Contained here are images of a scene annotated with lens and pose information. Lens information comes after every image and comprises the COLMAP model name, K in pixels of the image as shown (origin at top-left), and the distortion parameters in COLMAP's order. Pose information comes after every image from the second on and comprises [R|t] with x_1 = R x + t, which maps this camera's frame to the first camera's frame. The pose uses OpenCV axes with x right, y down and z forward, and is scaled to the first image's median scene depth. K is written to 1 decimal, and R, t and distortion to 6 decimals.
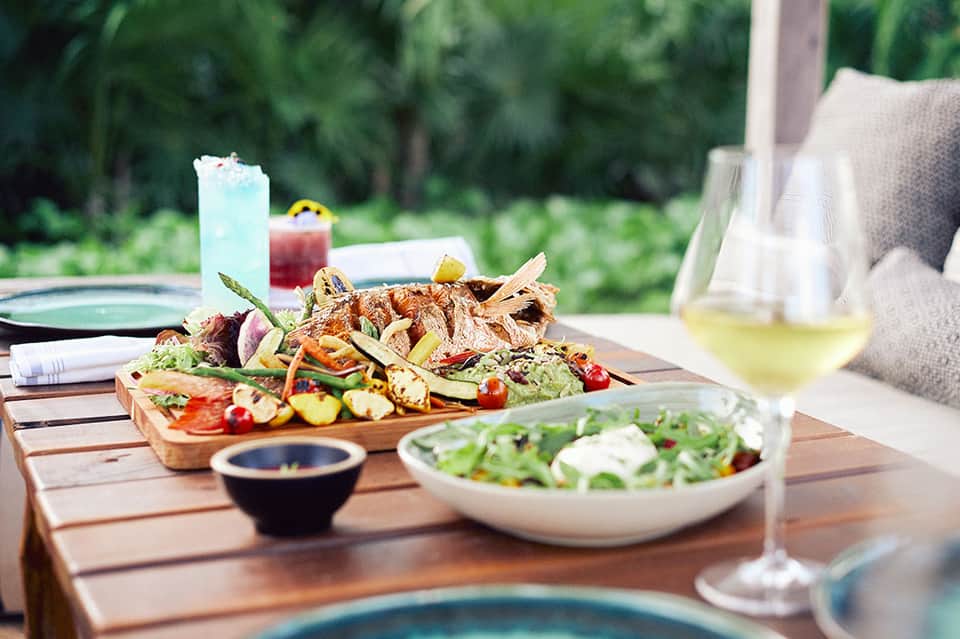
lens RADIAL K [[1689.1, 0, 480.0], [0, 1689.1, 319.5], [0, 0, 1]] dist [-0.046769, -0.069323]
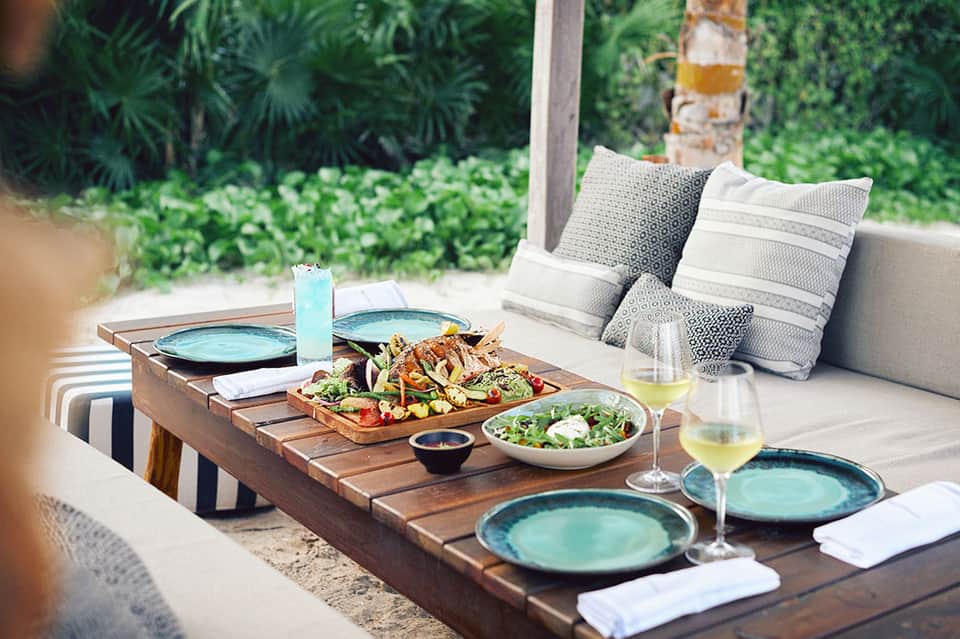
lens RADIAL K [[1528.6, 0, 480.0], [0, 1528.6, 319.5], [0, 0, 1]] dist [-0.032516, -0.073175]
pose [[0.980989, -0.047822, 0.188078, -0.360146], [0.036236, 0.997255, 0.064565, -0.173415], [-0.190649, -0.056522, 0.980030, -0.844006]]
